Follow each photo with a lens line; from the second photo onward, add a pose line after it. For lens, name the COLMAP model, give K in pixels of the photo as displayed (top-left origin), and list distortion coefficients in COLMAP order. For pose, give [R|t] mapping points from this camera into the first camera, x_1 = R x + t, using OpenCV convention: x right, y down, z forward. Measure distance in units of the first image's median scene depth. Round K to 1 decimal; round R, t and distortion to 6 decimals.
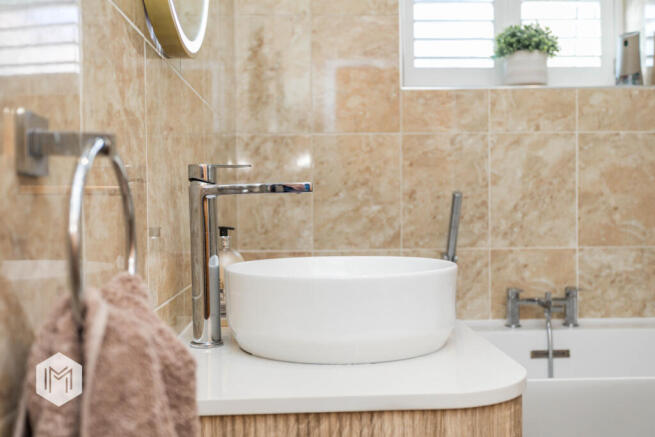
lens RADIAL K [[732.4, 0, 327.6], [0, 732.4, 217.1], [0, 0, 1]] dist [0.012219, -0.017501]
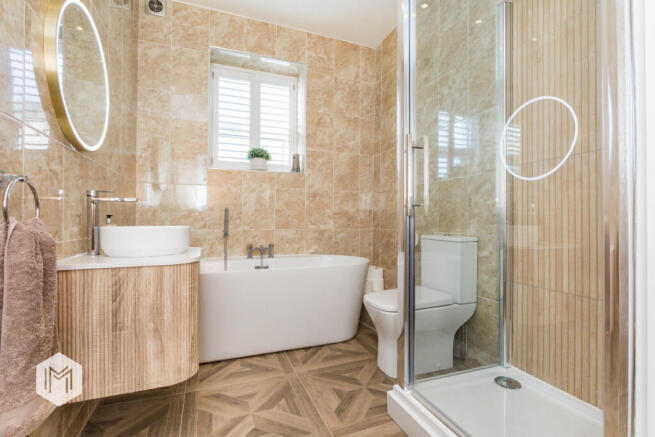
lens RADIAL K [[321.8, 0, 327.7], [0, 321.8, 216.5], [0, 0, 1]] dist [-0.003113, 0.015982]
pose [[0.946235, 0.017166, 0.323023, 0.135830], [-0.008096, 0.999535, -0.029399, 0.027137], [-0.323378, 0.025203, 0.945934, -0.219652]]
